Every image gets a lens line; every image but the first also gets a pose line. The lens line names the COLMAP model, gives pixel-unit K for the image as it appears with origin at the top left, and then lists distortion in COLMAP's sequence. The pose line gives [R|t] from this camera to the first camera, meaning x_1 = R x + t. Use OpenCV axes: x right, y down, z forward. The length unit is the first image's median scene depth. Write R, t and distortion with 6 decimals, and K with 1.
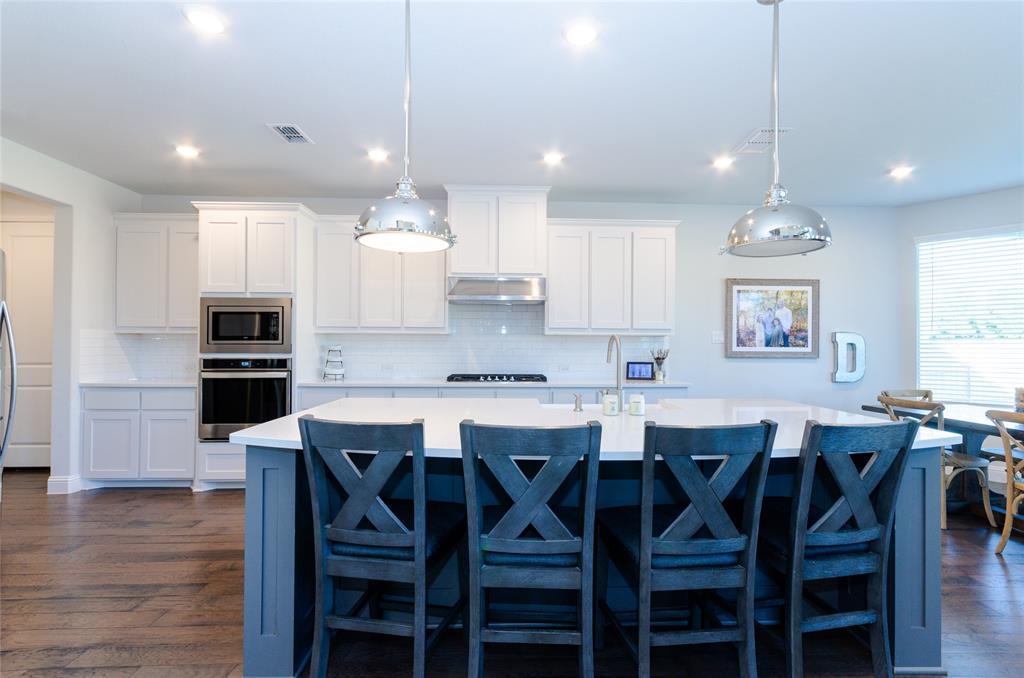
lens RADIAL K [[449.7, 0, 519.3], [0, 449.7, 344.6], [0, 0, 1]] dist [0.004625, 0.000582]
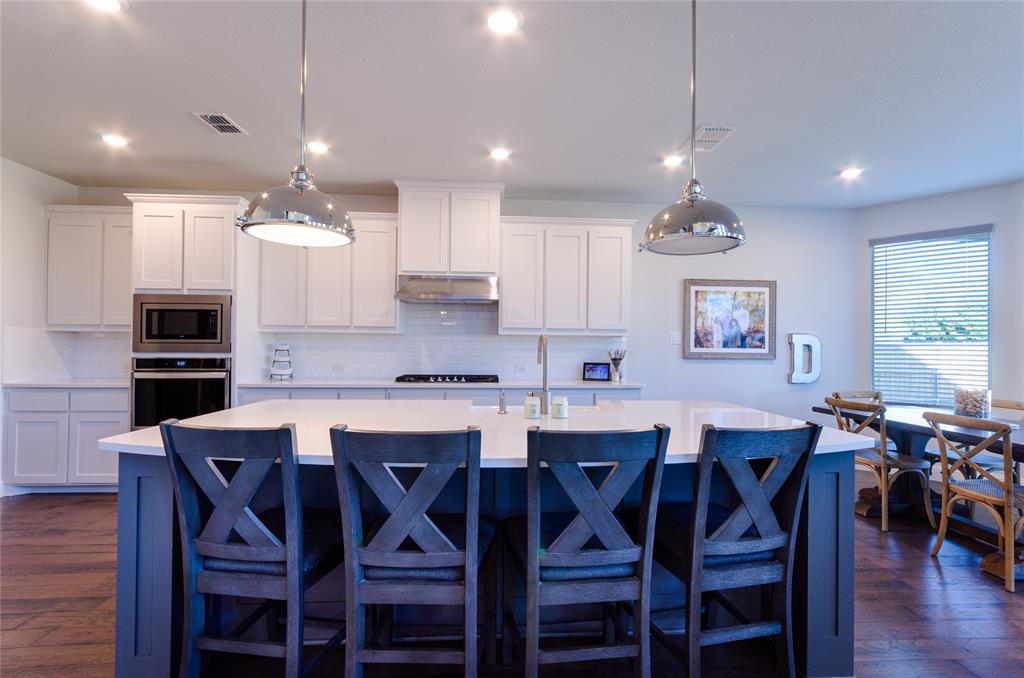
lens RADIAL K [[450.7, 0, 517.6], [0, 450.7, 344.1], [0, 0, 1]] dist [0.004092, -0.000343]
pose [[0.999601, 0.003827, 0.027975, 0.078651], [-0.003783, 0.999992, -0.001613, -0.000101], [-0.027981, 0.001506, 0.999607, 0.019431]]
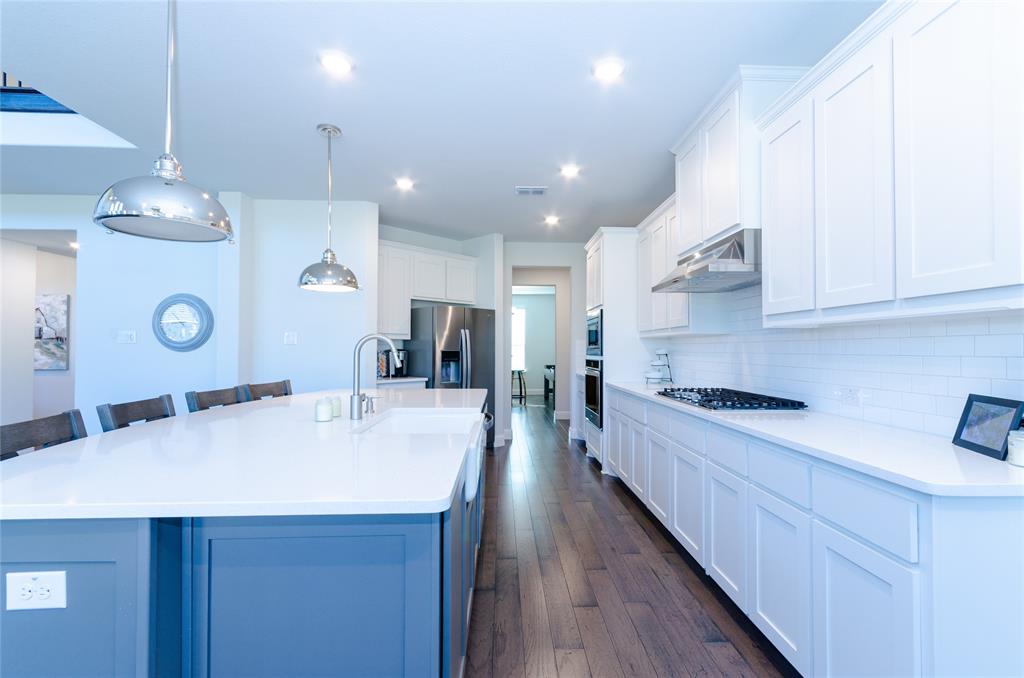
lens RADIAL K [[458.4, 0, 520.7], [0, 458.4, 341.3], [0, 0, 1]] dist [0.003734, 0.000036]
pose [[0.010538, -0.022227, -0.999697, 0.688785], [0.003091, 0.999749, -0.022195, 0.006275], [0.999940, -0.002856, 0.010604, 0.776649]]
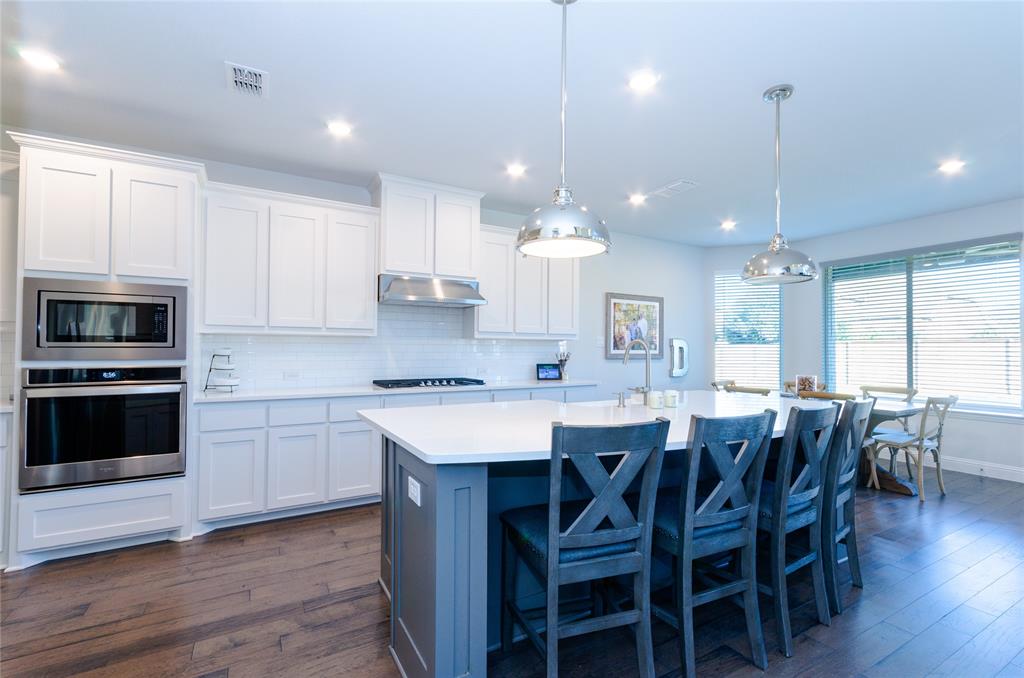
lens RADIAL K [[450.7, 0, 517.6], [0, 450.7, 344.1], [0, 0, 1]] dist [0.004092, -0.000343]
pose [[0.884869, 0.004365, 0.465819, -0.366484], [-0.000824, 0.999969, -0.007806, -0.001188], [-0.465839, 0.006523, 0.884846, 0.066502]]
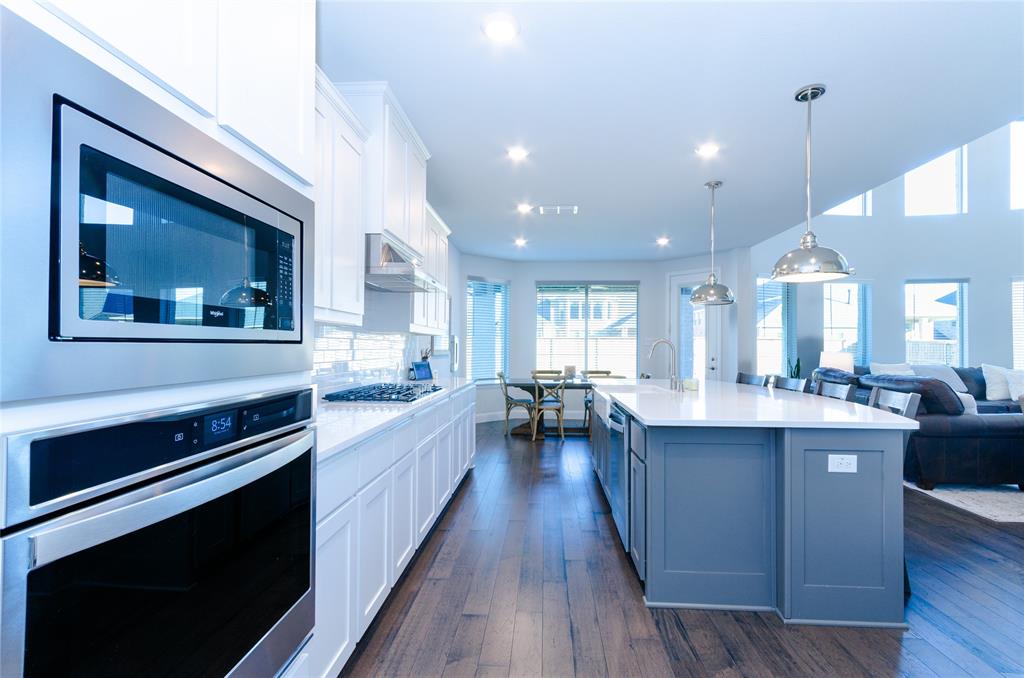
lens RADIAL K [[458.4, 0, 520.7], [0, 458.4, 341.3], [0, 0, 1]] dist [0.003734, 0.000036]
pose [[0.093701, 0.008289, 0.995566, -0.822123], [-0.006426, 0.999950, -0.007720, -0.000286], [-0.995580, -0.005674, 0.093749, 0.811976]]
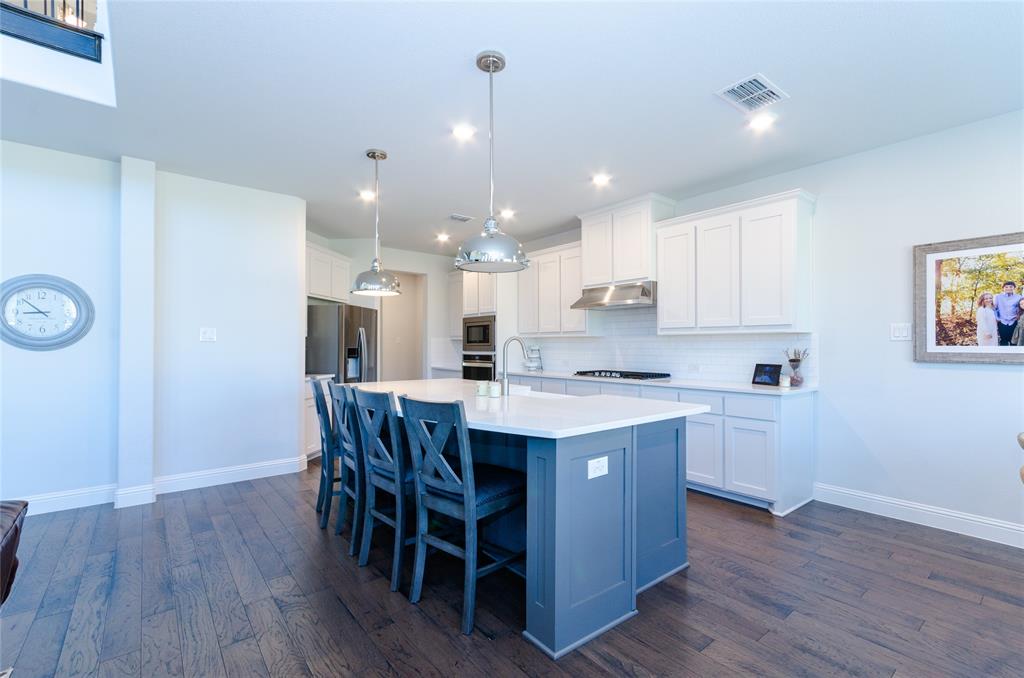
lens RADIAL K [[458.4, 0, 520.7], [0, 458.4, 341.3], [0, 0, 1]] dist [0.003734, 0.000036]
pose [[0.607864, -0.012278, -0.793946, 0.784408], [0.006568, 0.999924, -0.010435, 0.001682], [0.794014, 0.001128, 0.607898, 0.122626]]
